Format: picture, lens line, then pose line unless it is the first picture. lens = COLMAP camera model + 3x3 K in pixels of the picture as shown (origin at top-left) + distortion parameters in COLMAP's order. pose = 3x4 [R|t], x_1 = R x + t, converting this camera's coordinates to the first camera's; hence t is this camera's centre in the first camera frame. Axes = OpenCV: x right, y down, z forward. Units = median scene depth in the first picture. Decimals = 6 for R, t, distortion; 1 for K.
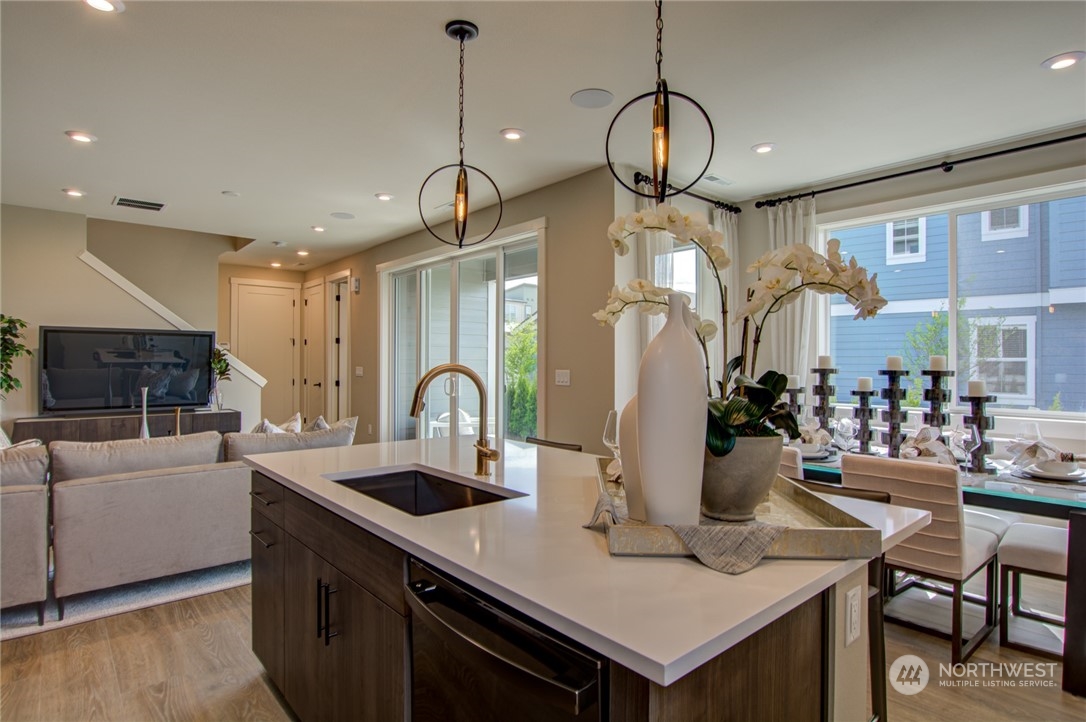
lens RADIAL K [[569.4, 0, 536.5], [0, 569.4, 363.8], [0, 0, 1]] dist [-0.021068, 0.001178]
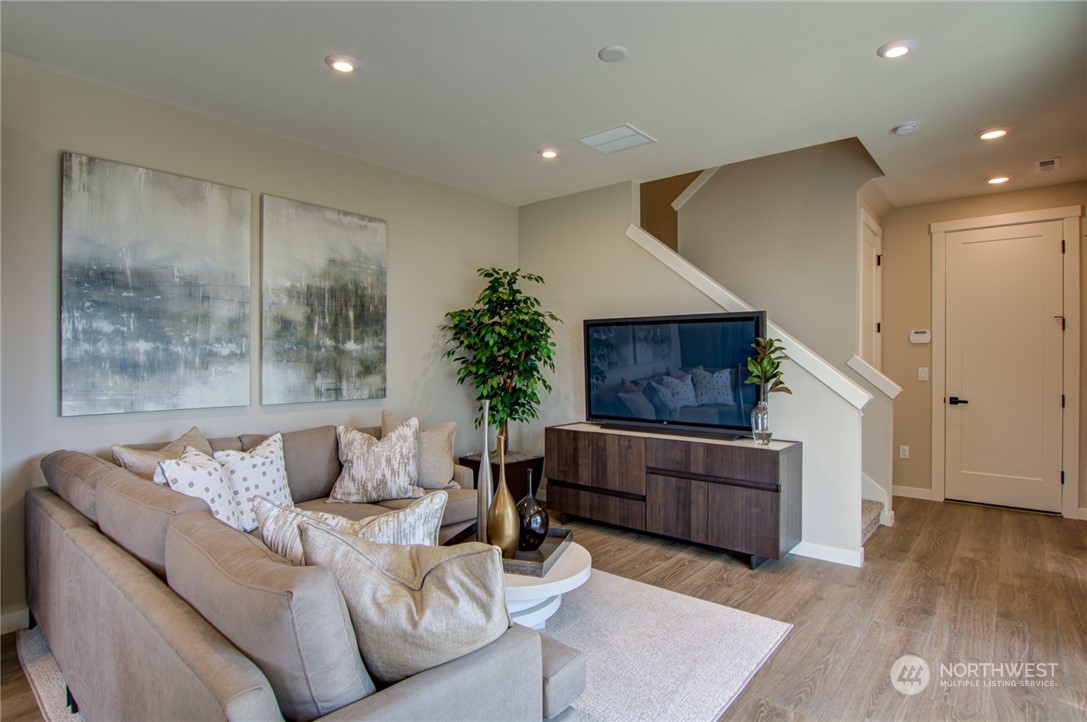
lens RADIAL K [[566.1, 0, 543.7], [0, 566.1, 359.0], [0, 0, 1]] dist [-0.024830, 0.001761]
pose [[0.161377, -0.001704, -0.986891, -0.015226], [-0.002673, 0.999994, -0.002163, -0.004908], [0.986889, 0.002987, 0.161371, 0.870616]]
